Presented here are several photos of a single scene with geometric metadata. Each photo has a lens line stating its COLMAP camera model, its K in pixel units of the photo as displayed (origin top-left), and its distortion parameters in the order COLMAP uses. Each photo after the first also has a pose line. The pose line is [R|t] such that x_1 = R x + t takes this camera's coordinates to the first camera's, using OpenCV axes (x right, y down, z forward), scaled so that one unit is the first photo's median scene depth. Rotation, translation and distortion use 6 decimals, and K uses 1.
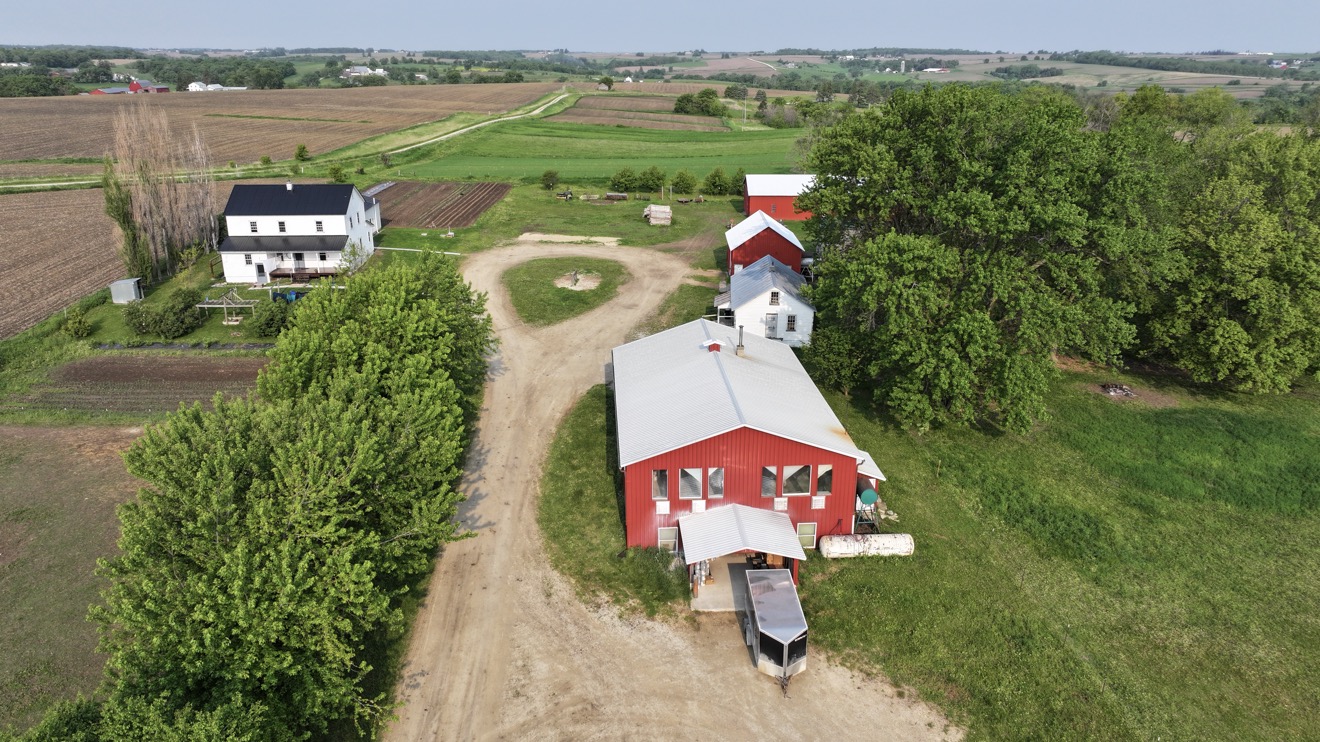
lens RADIAL K [[926.4, 0, 660.0], [0, 926.4, 371.0], [0, 0, 1]] dist [-0.004146, 0.017311]
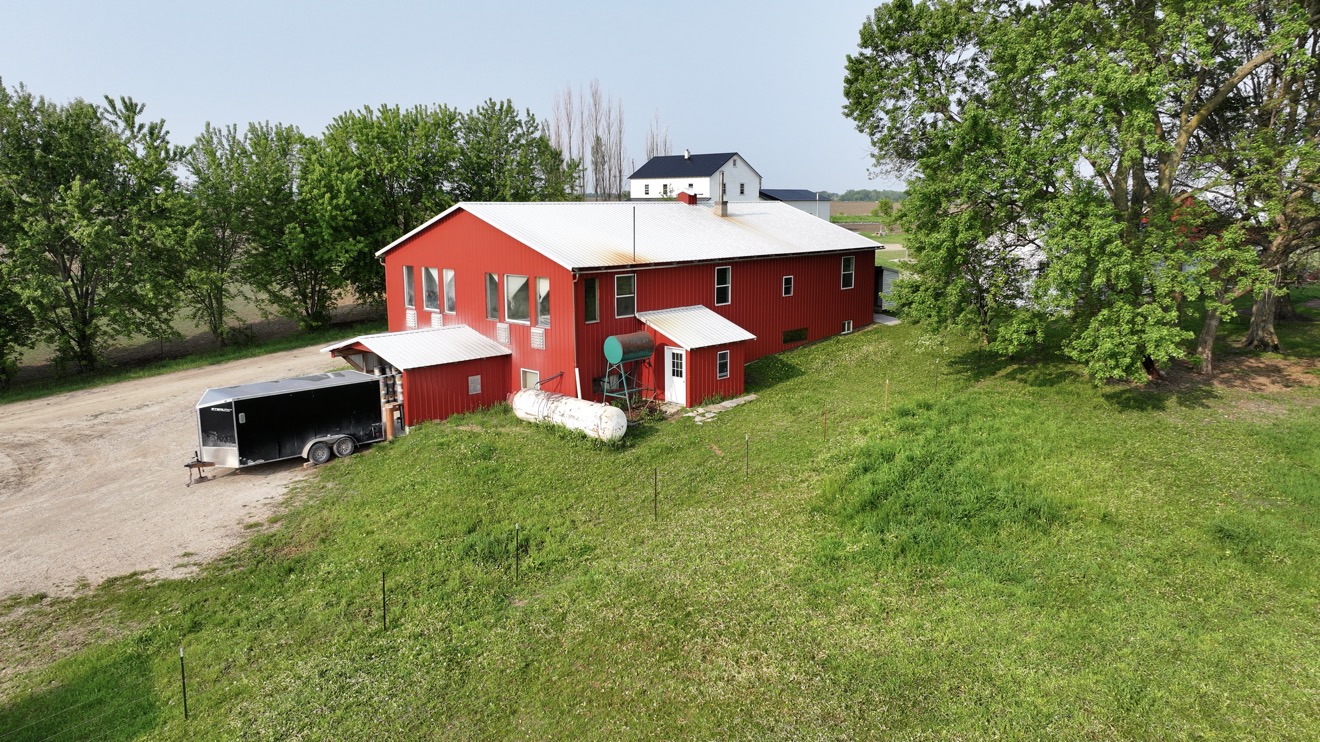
lens RADIAL K [[918.5, 0, 660.0], [0, 918.5, 371.0], [0, 0, 1]] dist [0.007856, 0.001211]
pose [[0.669124, 0.129417, -0.731795, 0.385763], [-0.234743, 0.971110, -0.042899, 0.092921], [0.705102, 0.200489, 0.680173, 0.331167]]
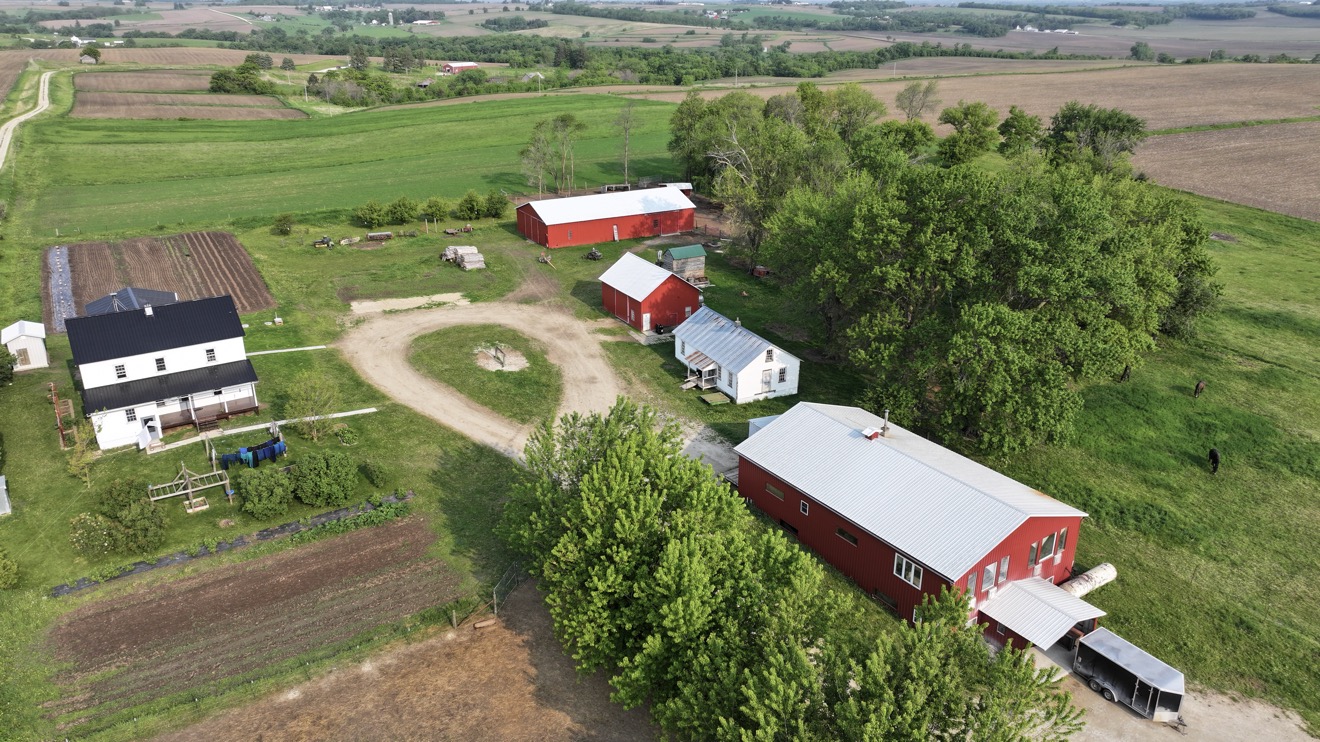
lens RADIAL K [[926.4, 0, 660.0], [0, 926.4, 371.0], [0, 0, 1]] dist [-0.004146, 0.017311]
pose [[0.862748, -0.190033, 0.468565, -0.418192], [0.165623, 0.981774, 0.093217, -0.155636], [-0.477739, -0.002817, 0.878497, 0.105171]]
